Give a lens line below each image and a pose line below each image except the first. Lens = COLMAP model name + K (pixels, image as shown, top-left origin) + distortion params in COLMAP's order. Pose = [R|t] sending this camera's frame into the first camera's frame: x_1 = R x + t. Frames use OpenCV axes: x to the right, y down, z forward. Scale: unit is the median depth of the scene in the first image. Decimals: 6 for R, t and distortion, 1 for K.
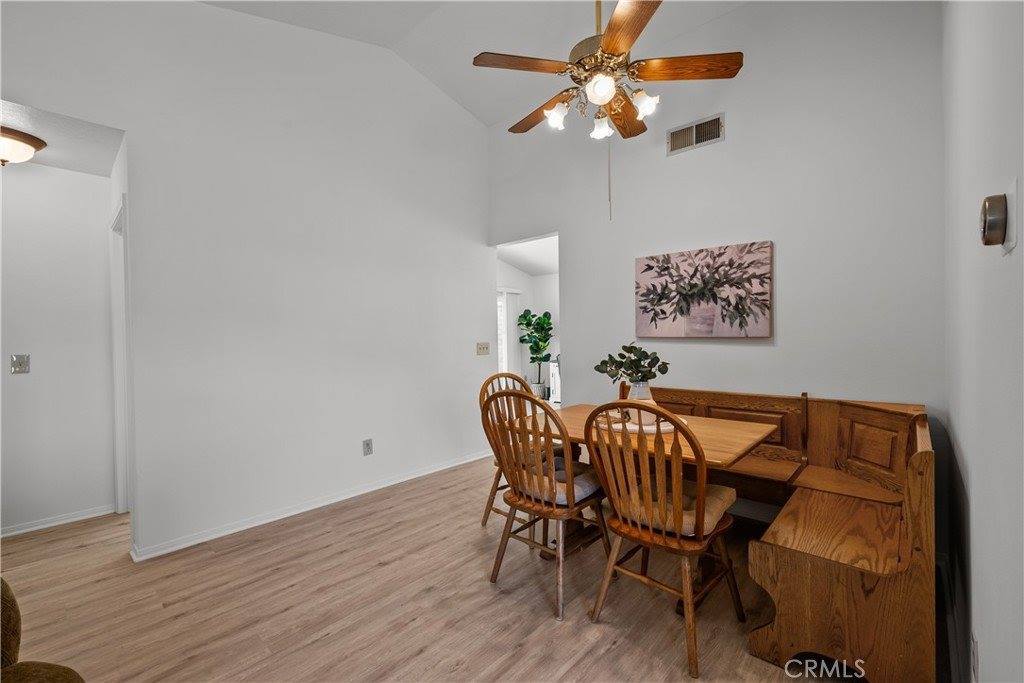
lens RADIAL K [[441.6, 0, 508.7], [0, 441.6, 341.5], [0, 0, 1]] dist [0.002148, -0.000229]
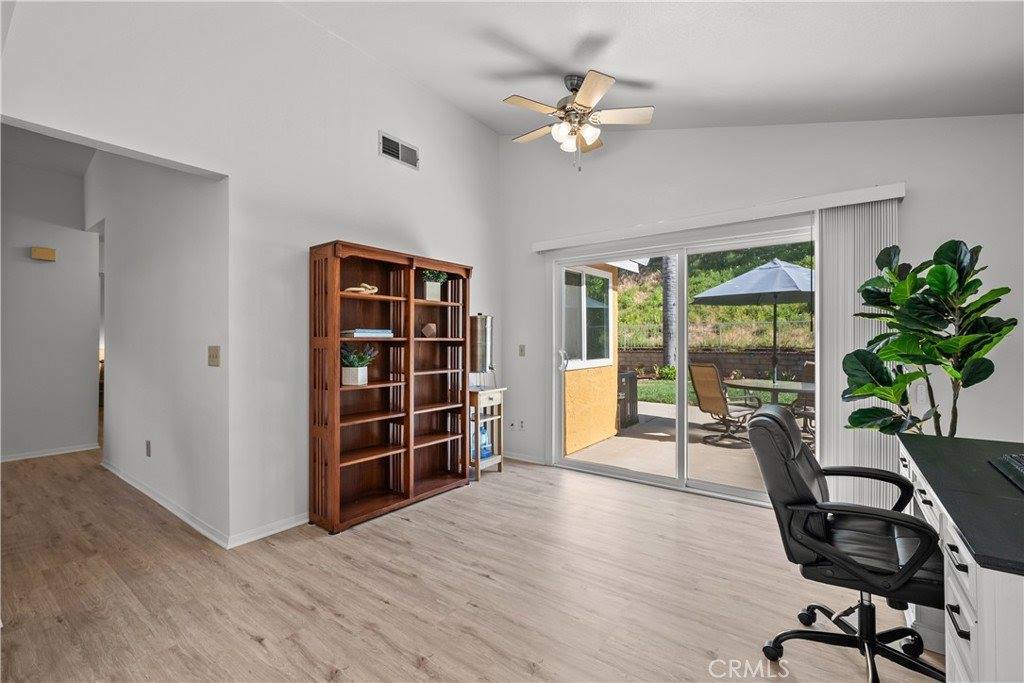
lens RADIAL K [[441.6, 0, 510.2], [0, 441.6, 340.0], [0, 0, 1]] dist [0.002148, -0.000229]
pose [[0.099330, 0.015281, -0.994937, 0.314309], [-0.008492, 0.999859, 0.014508, -0.012064], [0.995018, 0.007008, 0.099445, 0.720674]]
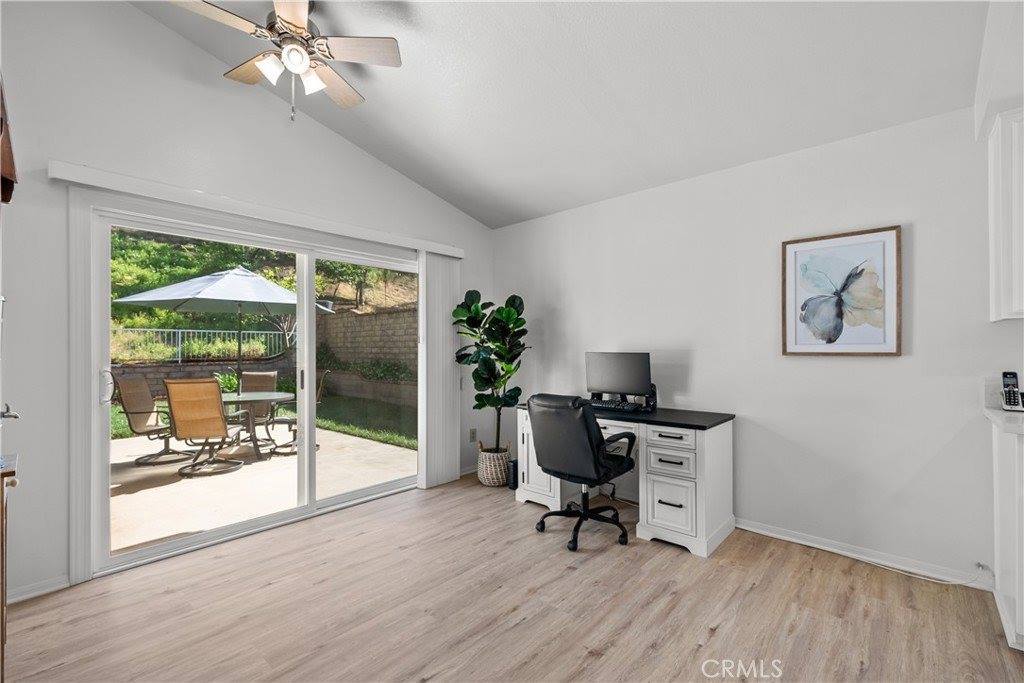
lens RADIAL K [[441.6, 0, 512.5], [0, 441.6, 350.6], [0, 0, 1]] dist [0.002148, -0.000229]
pose [[0.999886, 0.015065, 0.001242, 0.084321], [-0.015055, 0.999860, -0.007270, -0.006933], [-0.001352, 0.007250, 0.999973, 0.542192]]
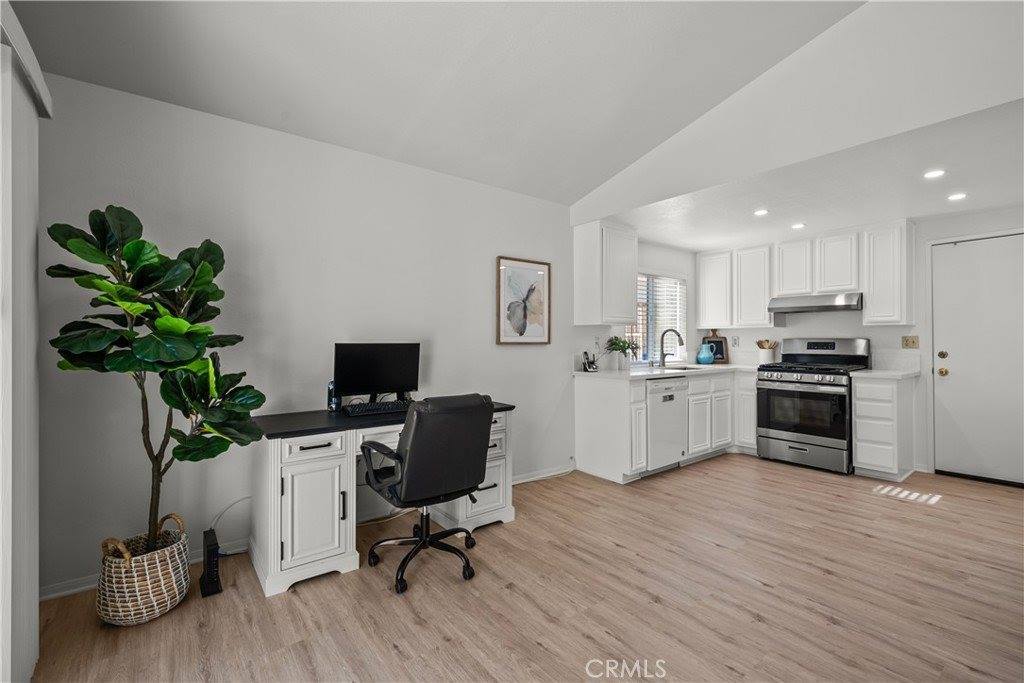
lens RADIAL K [[441.6, 0, 515.5], [0, 441.6, 340.8], [0, 0, 1]] dist [0.002148, -0.000229]
pose [[0.176395, 0.018930, 0.984137, -0.127606], [0.007774, 0.999757, -0.020624, -0.003590], [-0.984289, 0.011288, 0.176205, 0.782620]]
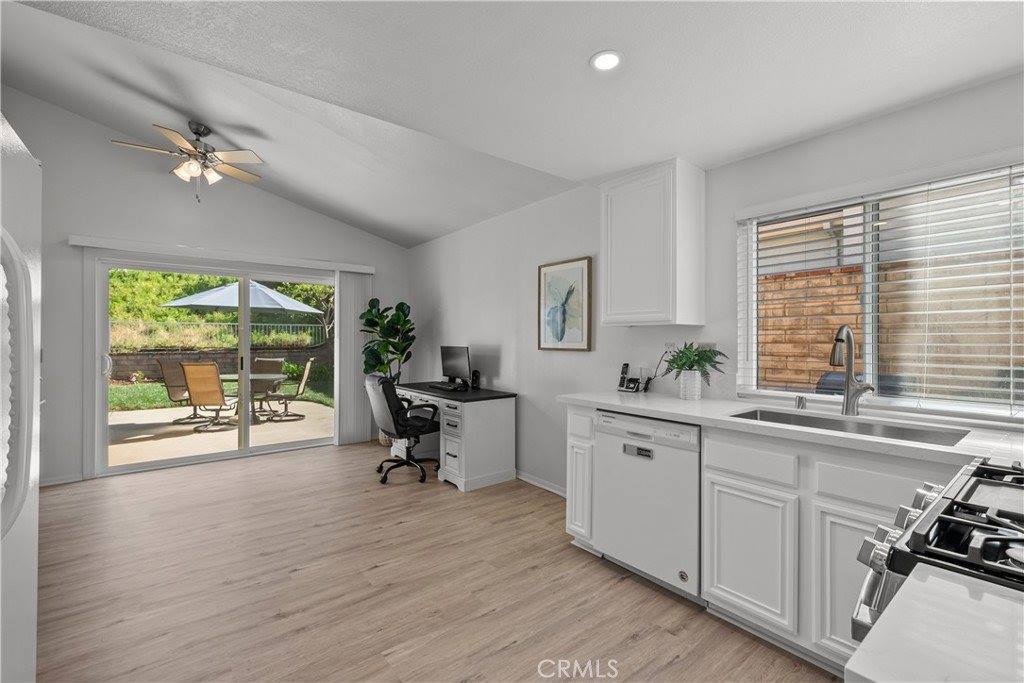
lens RADIAL K [[441.6, 0, 510.5], [0, 441.6, 339.4], [0, 0, 1]] dist [0.002148, -0.000229]
pose [[0.986072, 0.020477, -0.165051, 0.332801], [-0.022000, 0.999731, -0.007406, -0.015527], [0.164855, 0.010934, 0.986257, 0.427639]]
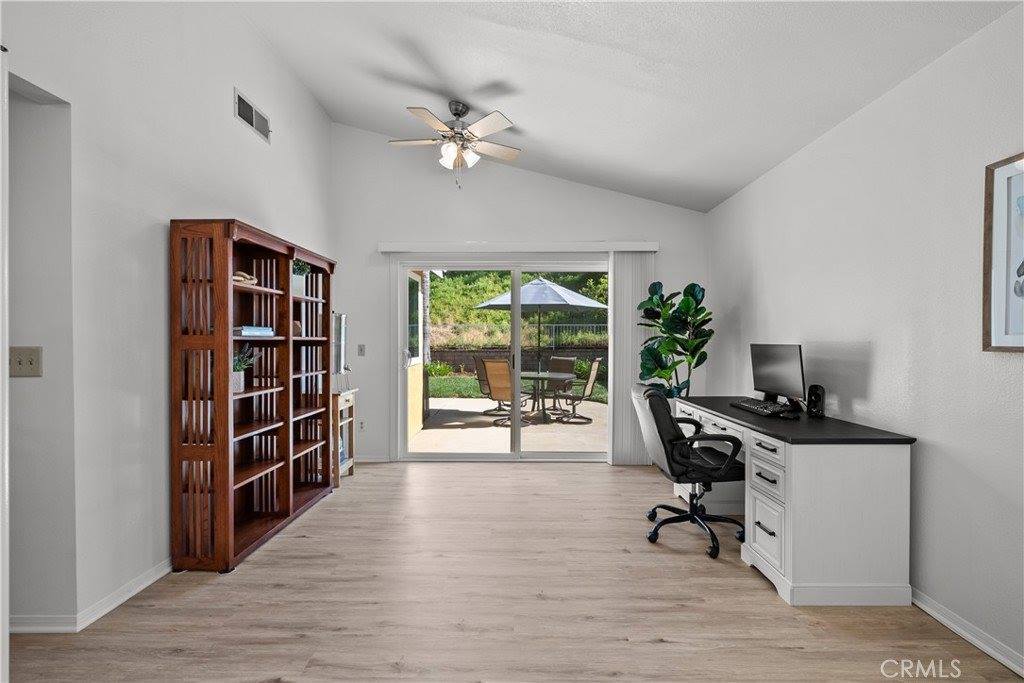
lens RADIAL K [[441.6, 0, 512.3], [0, 441.6, 346.0], [0, 0, 1]] dist [0.002148, -0.000229]
pose [[0.665362, 0.028873, -0.745962, 0.294732], [-0.020393, 0.999582, 0.020499, -0.011006], [0.746242, 0.001573, 0.665673, 0.574496]]
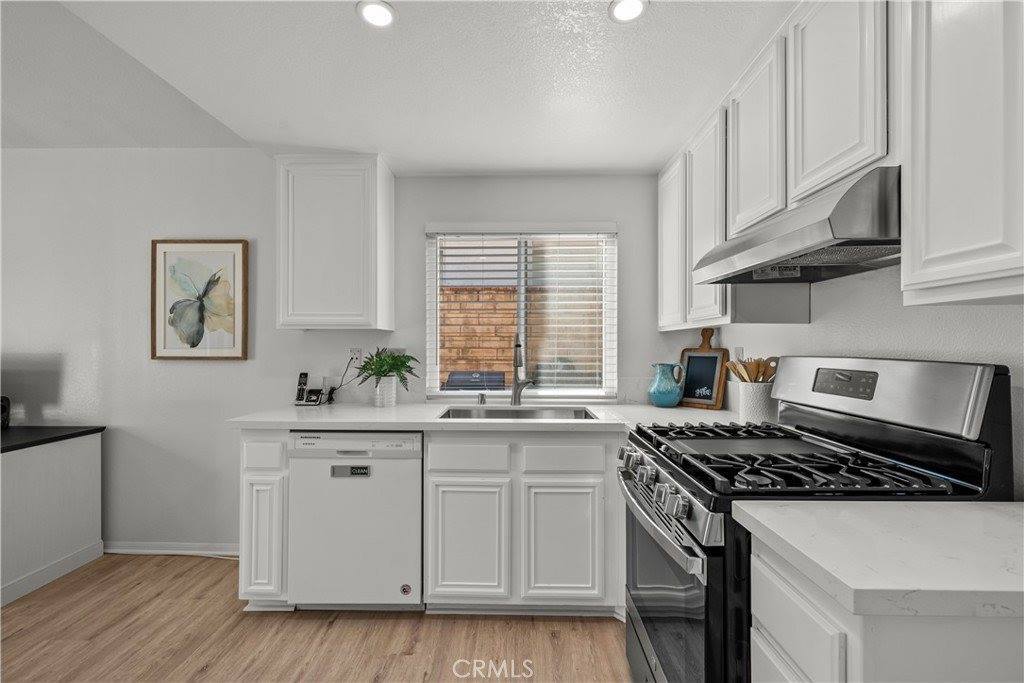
lens RADIAL K [[441.6, 0, 506.8], [0, 441.6, 346.2], [0, 0, 1]] dist [0.002148, -0.000229]
pose [[0.757502, 0.020118, 0.652523, 0.272973], [-0.009433, 0.999758, -0.019874, -0.014518], [-0.652764, 0.008900, 0.757509, 0.470312]]
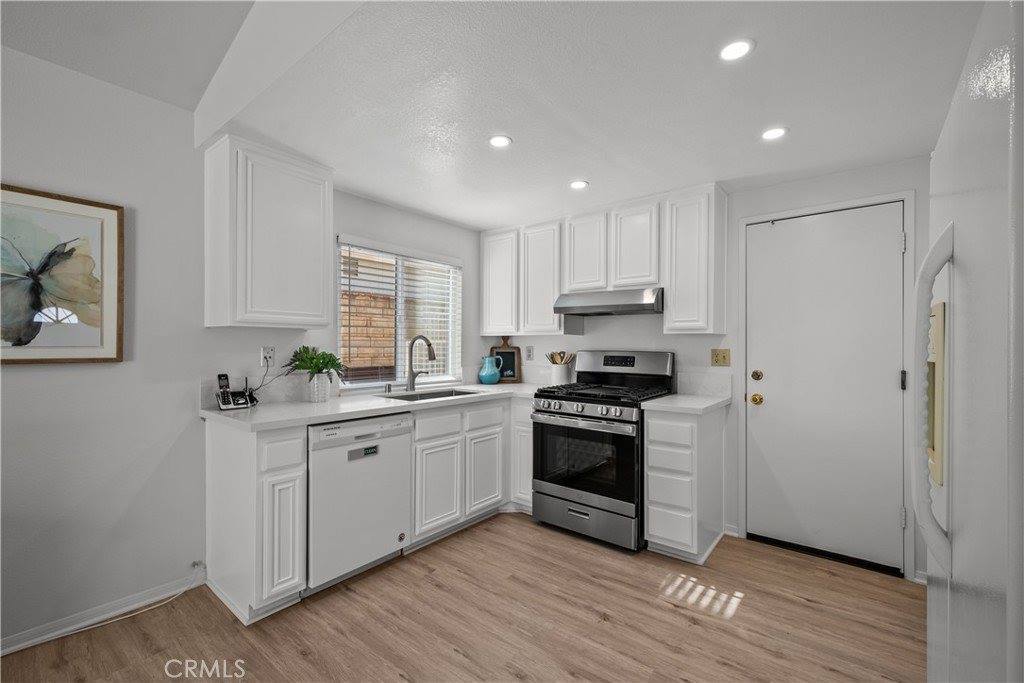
lens RADIAL K [[441.6, 0, 510.3], [0, 441.6, 345.5], [0, 0, 1]] dist [0.002148, -0.000229]
pose [[-0.054194, 0.018212, 0.998364, 0.082328], [0.004761, 0.999827, -0.017980, -0.012882], [-0.998519, 0.003779, -0.054271, 0.629015]]
